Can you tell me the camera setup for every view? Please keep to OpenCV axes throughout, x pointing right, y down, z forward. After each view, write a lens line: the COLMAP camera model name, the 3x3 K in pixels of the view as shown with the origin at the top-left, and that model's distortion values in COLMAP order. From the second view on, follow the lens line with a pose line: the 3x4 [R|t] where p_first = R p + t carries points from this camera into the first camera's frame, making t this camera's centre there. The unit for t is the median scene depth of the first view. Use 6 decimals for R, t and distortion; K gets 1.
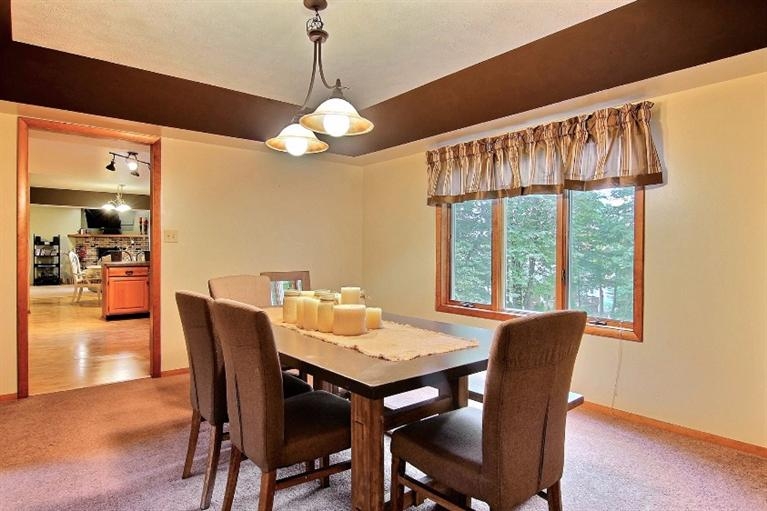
lens RADIAL K [[458.0, 0, 386.2], [0, 458.0, 252.8], [0, 0, 1]] dist [0.005619, -0.003145]
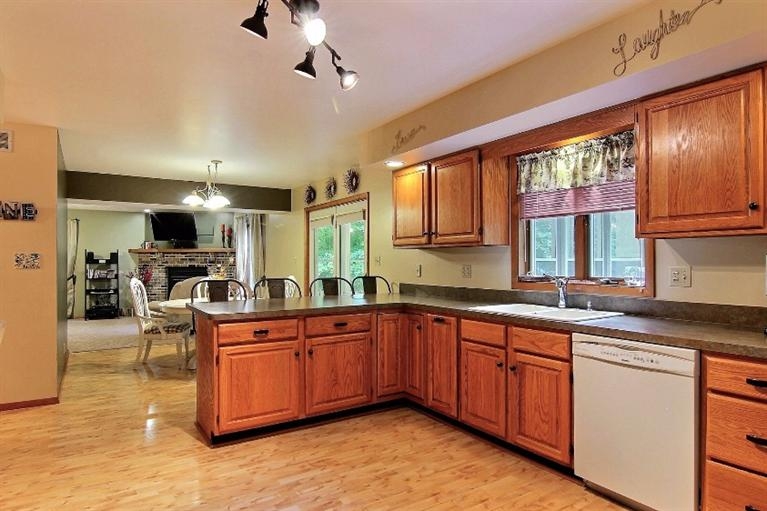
lens RADIAL K [[458.0, 0, 379.5], [0, 458.0, 260.2], [0, 0, 1]] dist [0.005619, -0.003145]
pose [[0.994275, -0.008389, -0.106525, -0.220326], [0.007069, 0.999894, -0.012765, -0.010455], [0.106621, 0.011938, 0.994228, 0.318710]]
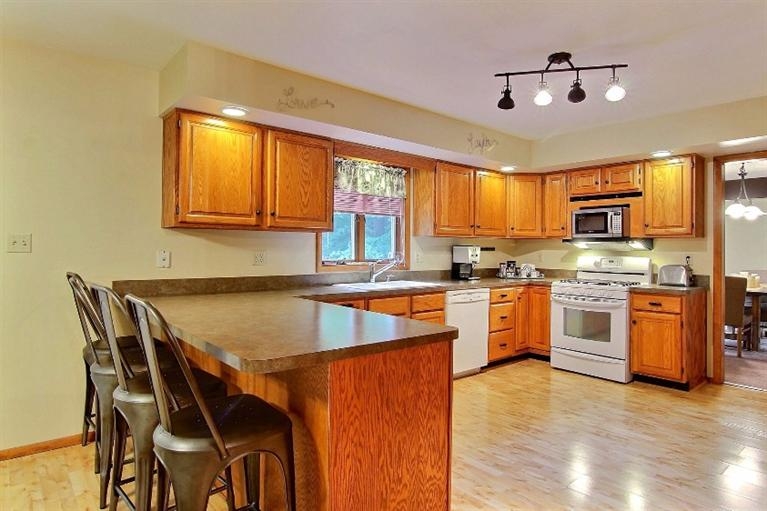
lens RADIAL K [[458.0, 0, 381.7], [0, 458.0, 251.6], [0, 0, 1]] dist [0.005619, -0.003145]
pose [[-0.031105, -0.023785, 0.999233, -0.477721], [-0.009128, 0.999682, 0.023511, -0.017626], [-0.999474, -0.008389, -0.031312, 0.569092]]
